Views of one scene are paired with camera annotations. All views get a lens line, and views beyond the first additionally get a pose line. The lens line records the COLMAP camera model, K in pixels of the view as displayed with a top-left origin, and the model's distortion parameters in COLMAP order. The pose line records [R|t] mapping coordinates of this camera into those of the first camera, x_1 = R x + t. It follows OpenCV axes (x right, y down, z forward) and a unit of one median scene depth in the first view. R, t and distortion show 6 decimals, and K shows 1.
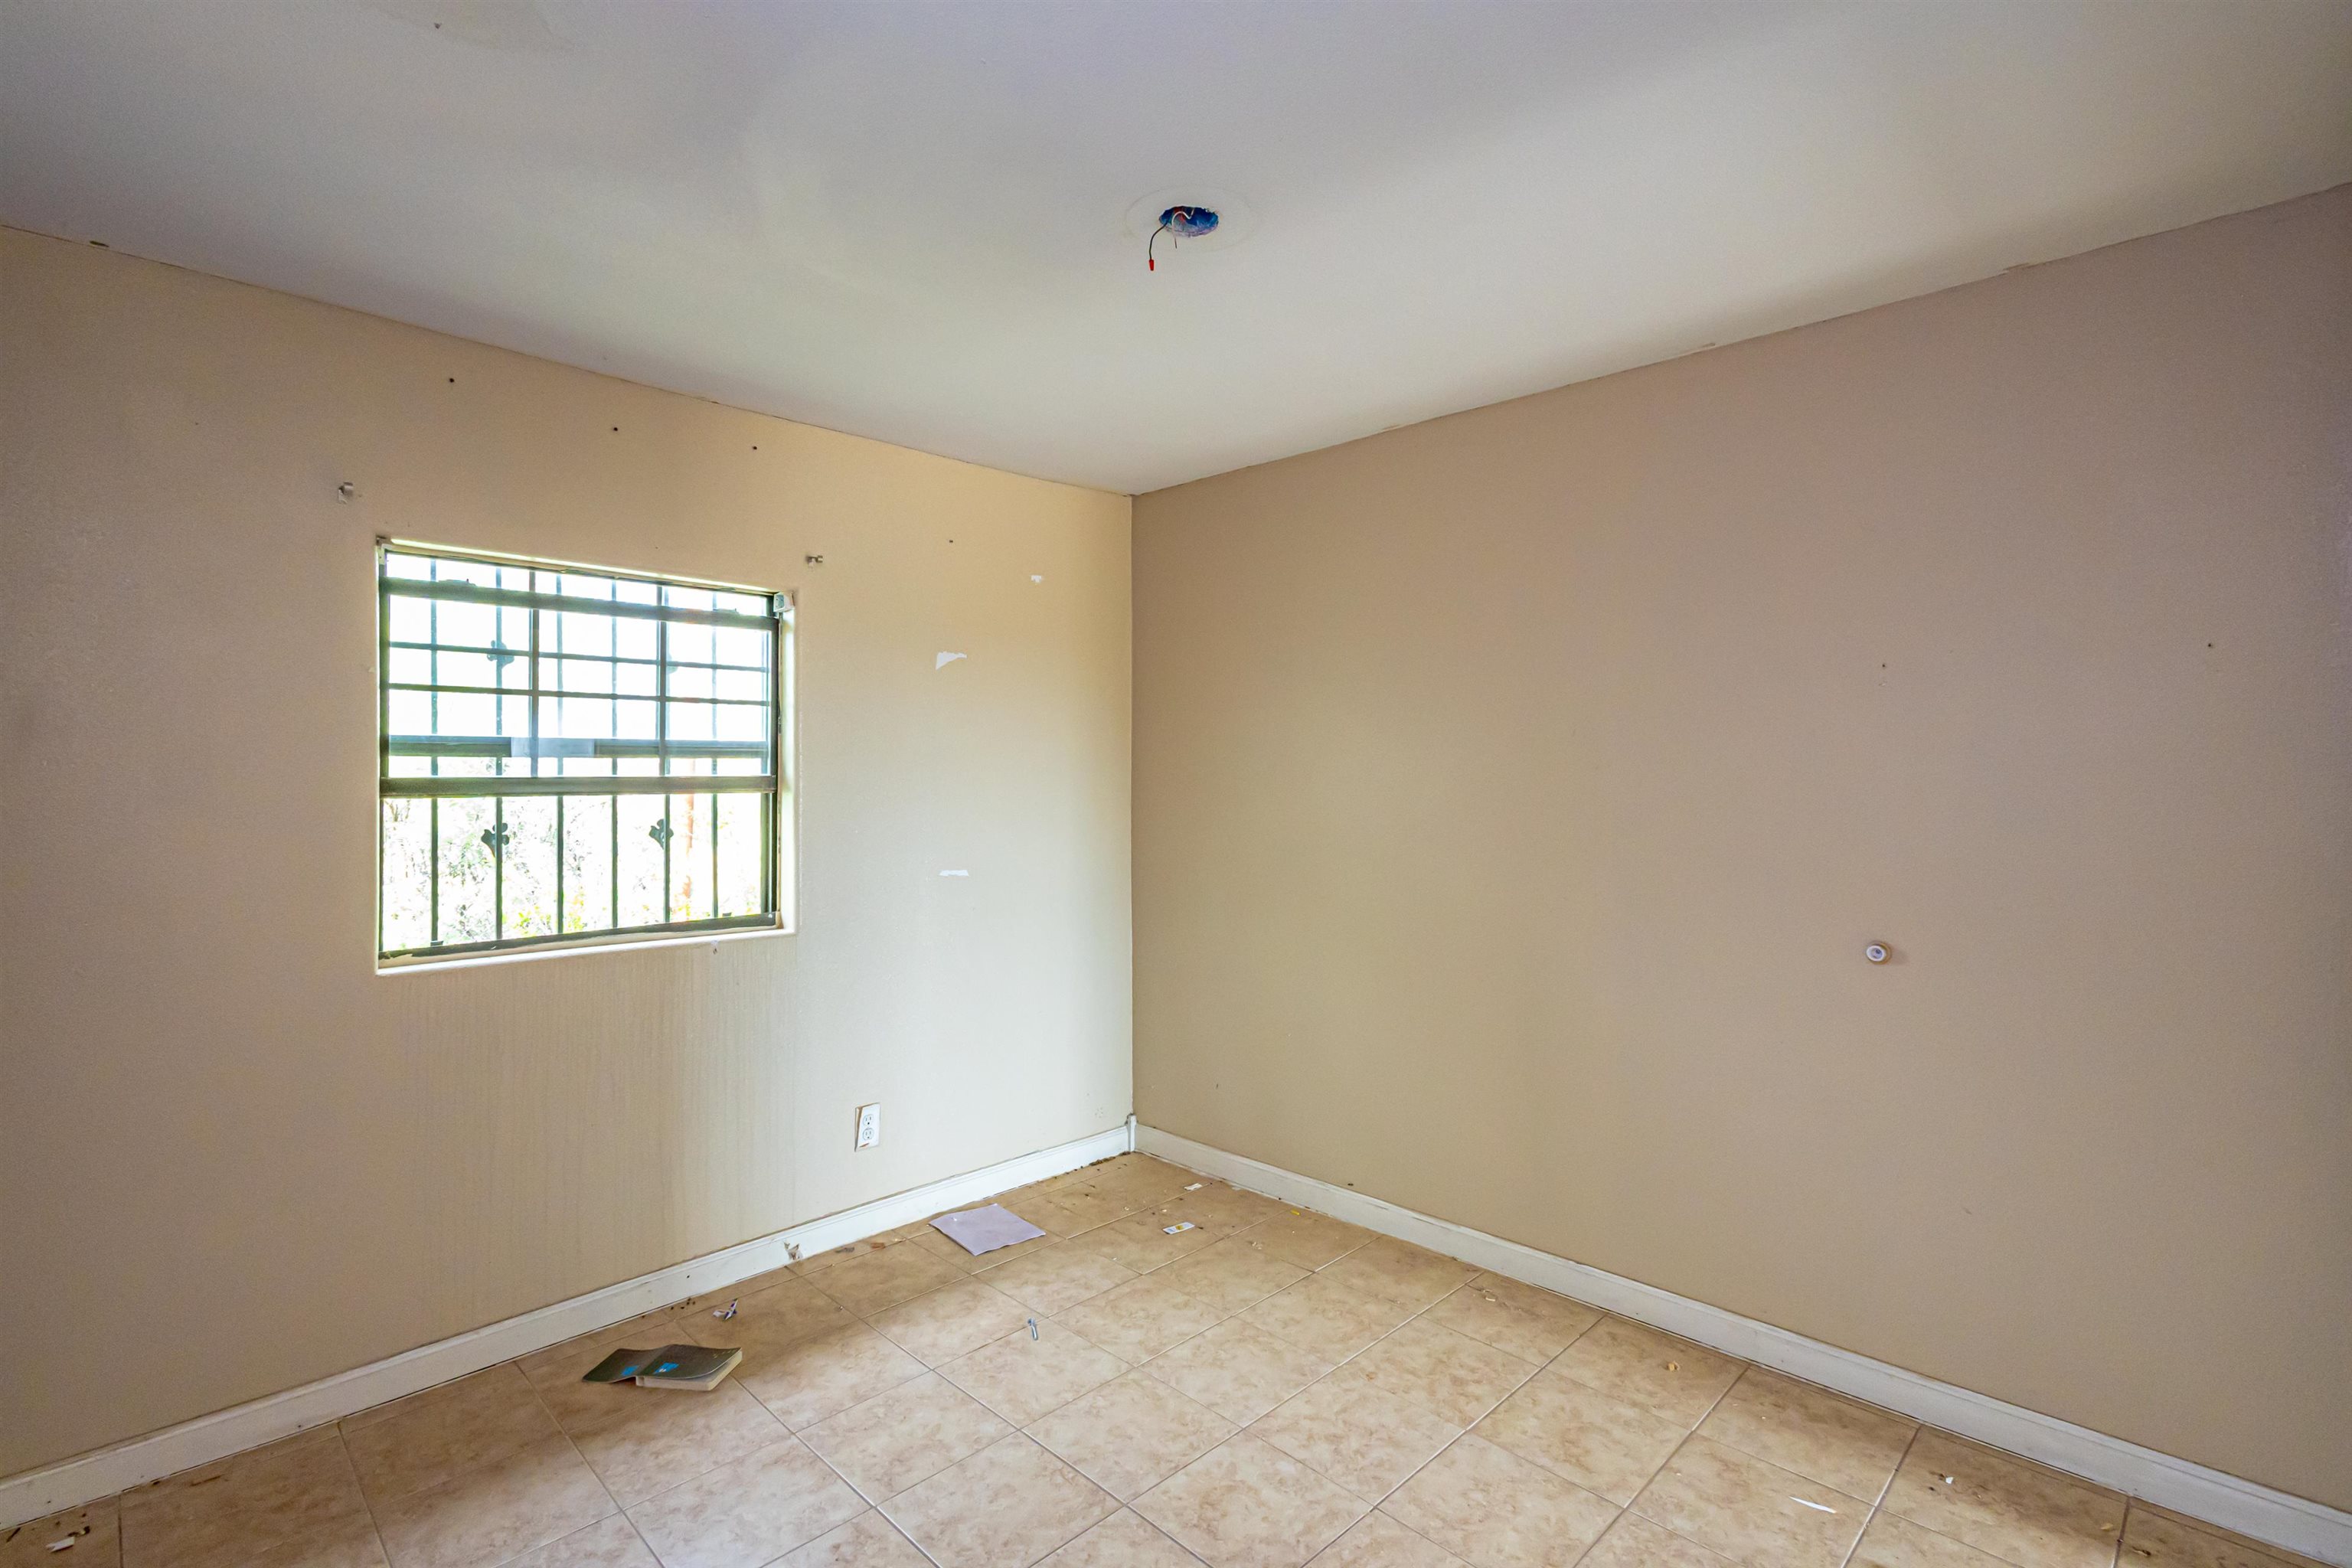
lens RADIAL K [[1129.2, 0, 1183.6], [0, 1129.2, 745.4], [0, 0, 1]] dist [0.011922, -0.000224]
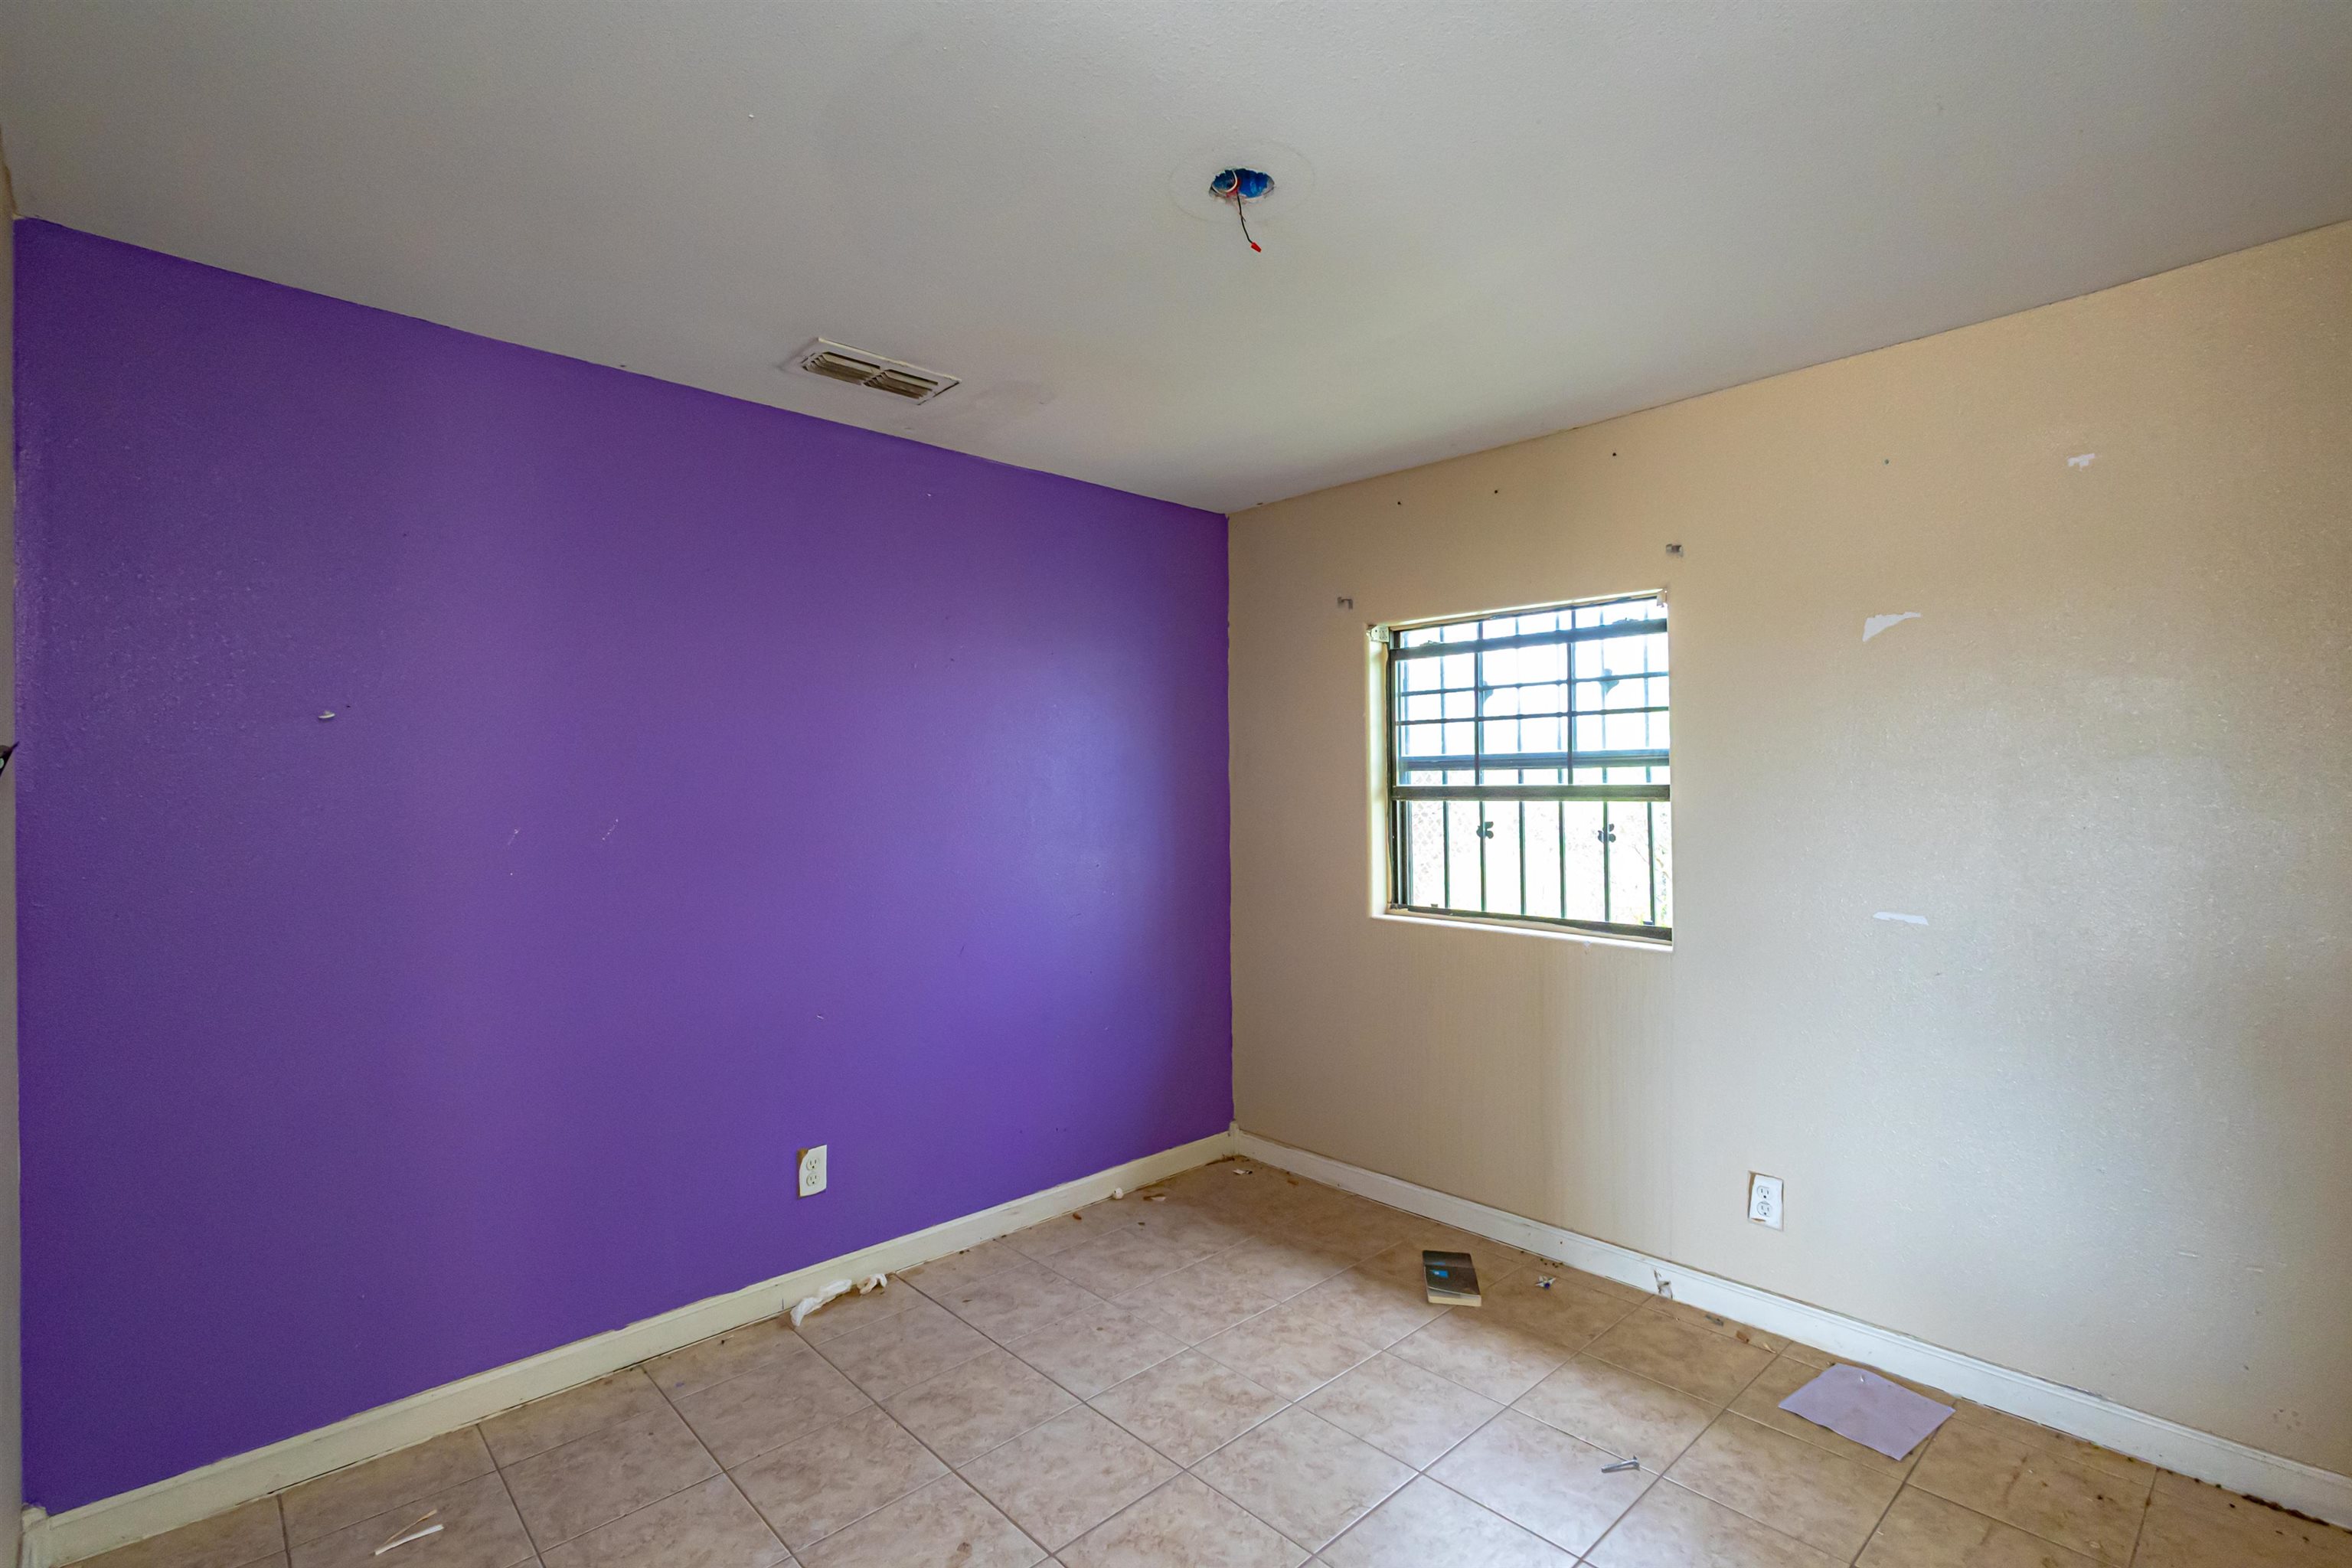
lens RADIAL K [[1098.0, 0, 1170.2], [0, 1098.0, 777.3], [0, 0, 1]] dist [0.006924, -0.000490]
pose [[-0.066285, -0.004814, -0.997789, 0.658790], [0.032386, 0.999451, -0.006974, 0.015633], [0.997275, -0.032776, -0.066093, 0.720672]]
